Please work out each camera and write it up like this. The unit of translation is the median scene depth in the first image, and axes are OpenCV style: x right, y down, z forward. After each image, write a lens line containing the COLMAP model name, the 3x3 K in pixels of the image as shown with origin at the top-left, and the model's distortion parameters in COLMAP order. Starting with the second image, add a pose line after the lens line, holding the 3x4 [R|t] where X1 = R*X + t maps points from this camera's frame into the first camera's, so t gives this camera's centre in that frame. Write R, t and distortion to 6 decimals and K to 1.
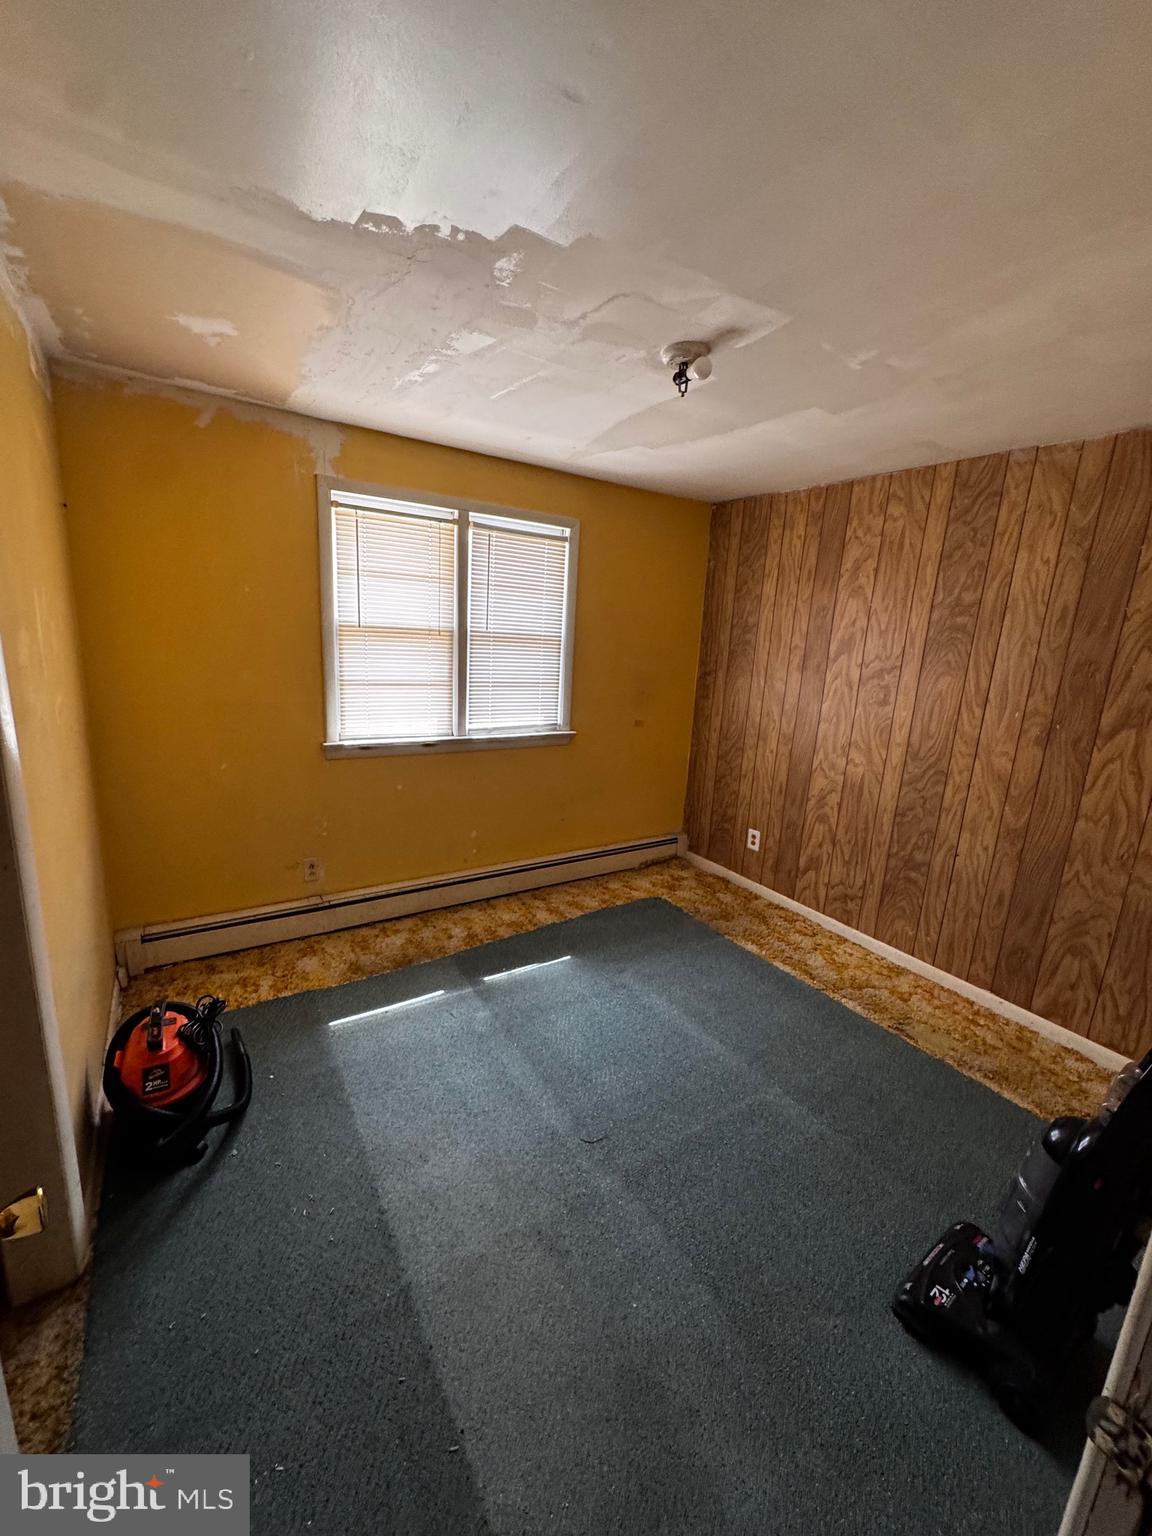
lens RADIAL K [[612.4, 0, 577.1], [0, 612.4, 764.6], [0, 0, 1]] dist [-0.000549, -0.000073]
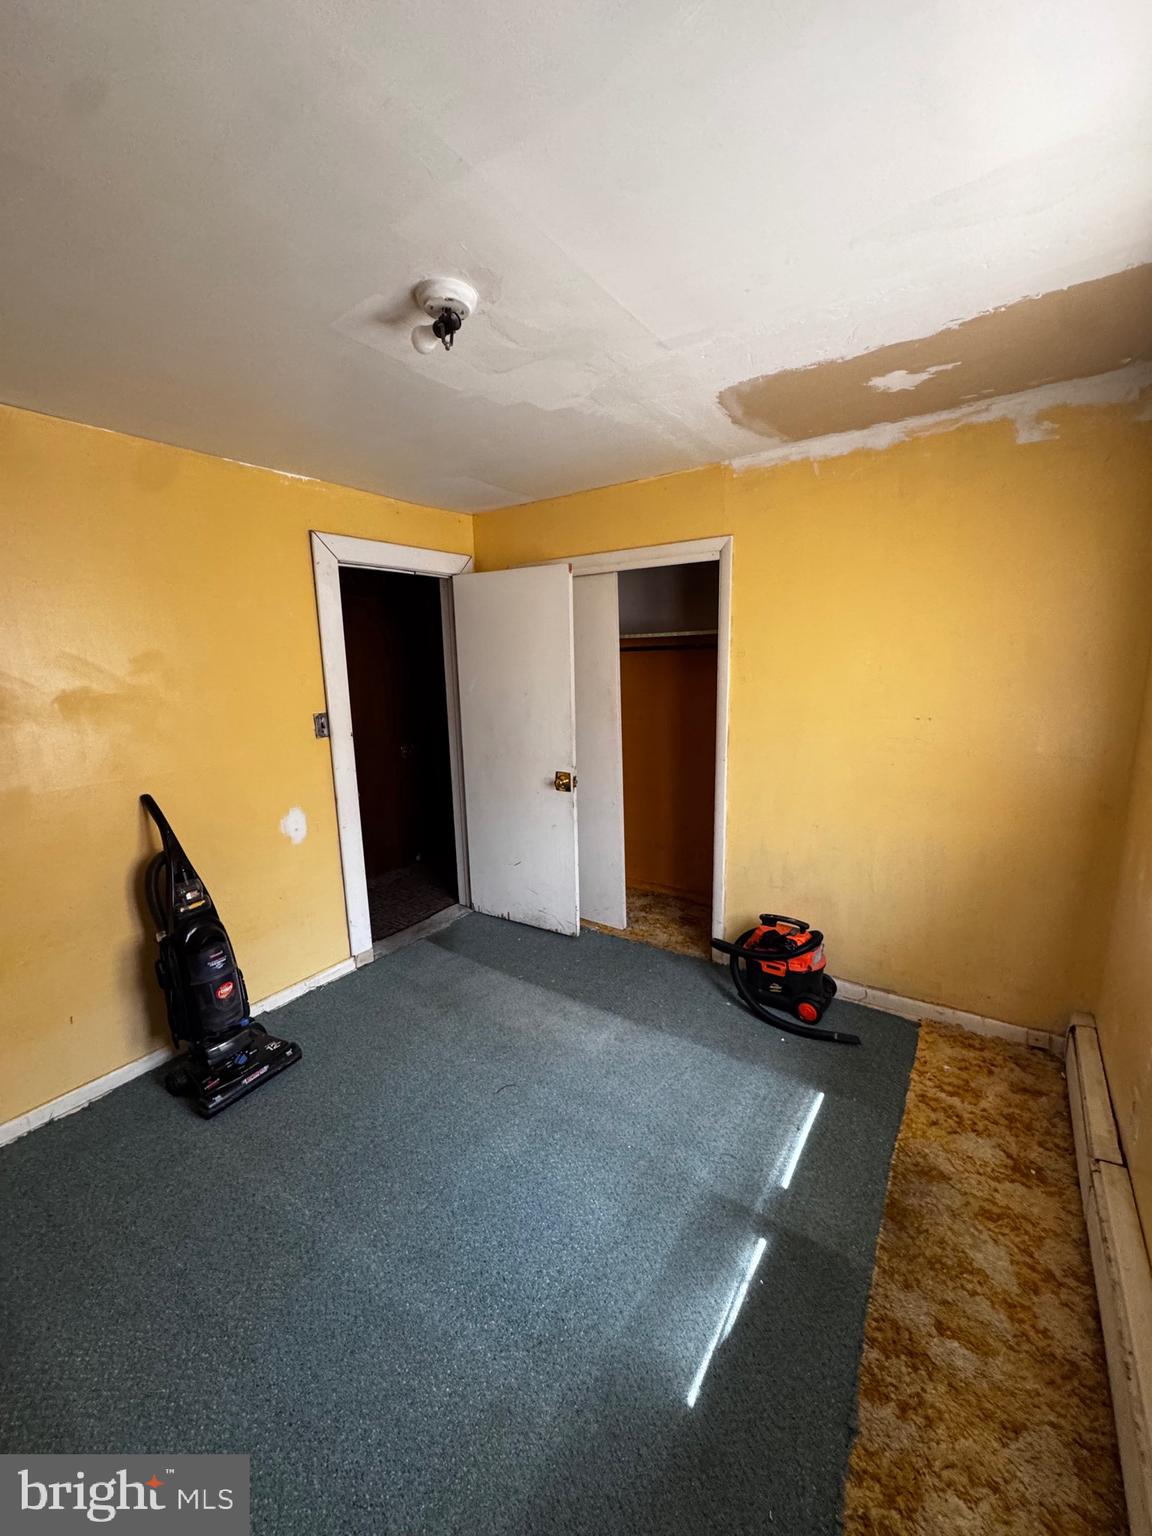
lens RADIAL K [[612.4, 0, 578.6], [0, 612.4, 770.1], [0, 0, 1]] dist [-0.000549, -0.000073]
pose [[-0.923228, 0.030460, -0.383044, 0.237059], [-0.115517, 0.928740, 0.352276, -0.270446], [0.366478, 0.369479, -0.853920, 1.340512]]
